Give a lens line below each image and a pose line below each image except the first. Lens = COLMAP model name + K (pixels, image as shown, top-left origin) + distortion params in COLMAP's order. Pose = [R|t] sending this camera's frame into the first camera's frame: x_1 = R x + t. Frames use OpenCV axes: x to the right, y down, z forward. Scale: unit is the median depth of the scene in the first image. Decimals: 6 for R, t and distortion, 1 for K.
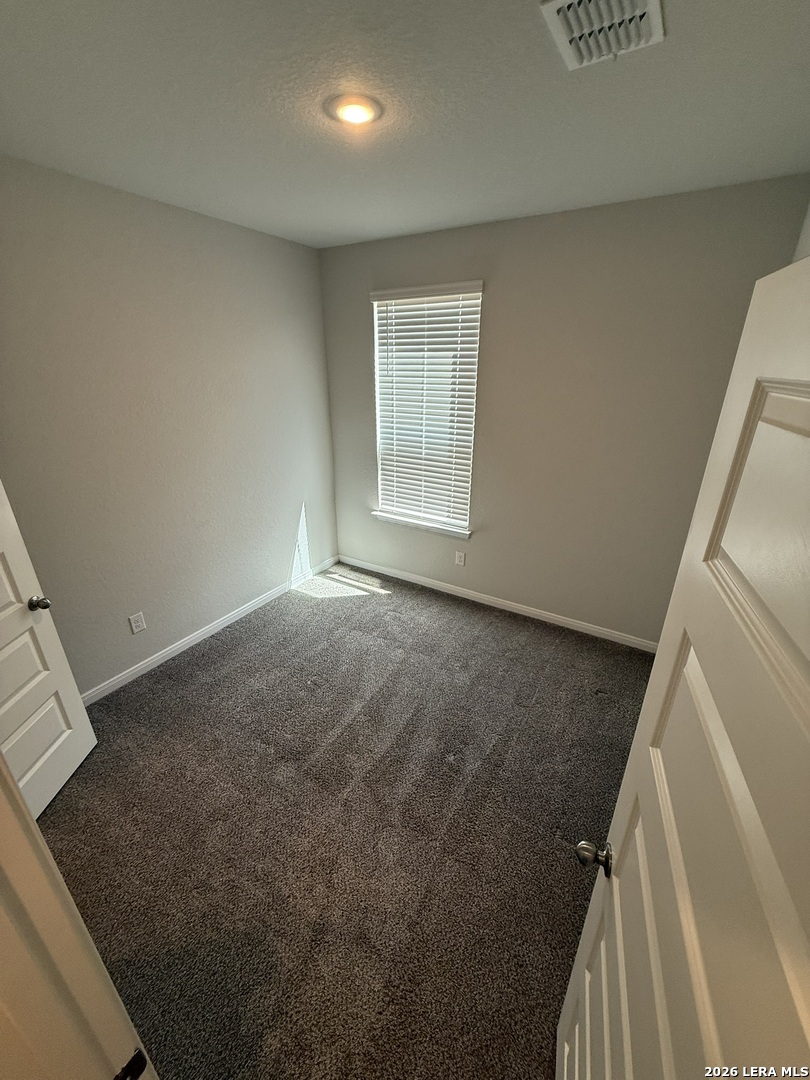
lens RADIAL K [[430.1, 0, 402.3], [0, 430.1, 534.4], [0, 0, 1]] dist [0.000128, 0.000349]
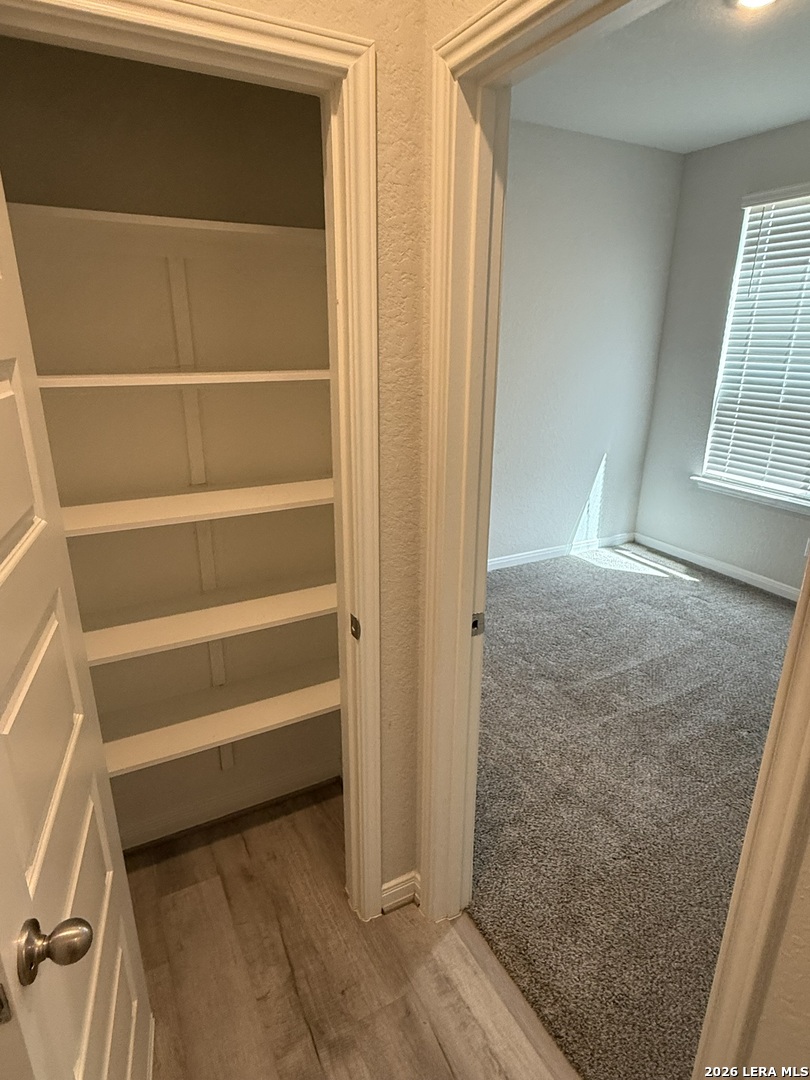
lens RADIAL K [[607.0, 0, 410.2], [0, 607.0, 542.7], [0, 0, 1]] dist [0.001139, 0.000476]
pose [[0.864475, 0.169864, -0.473106, 0.032388], [-0.196687, 0.980439, -0.007376, 0.193099], [0.462599, 0.099430, 0.880974, -0.217359]]
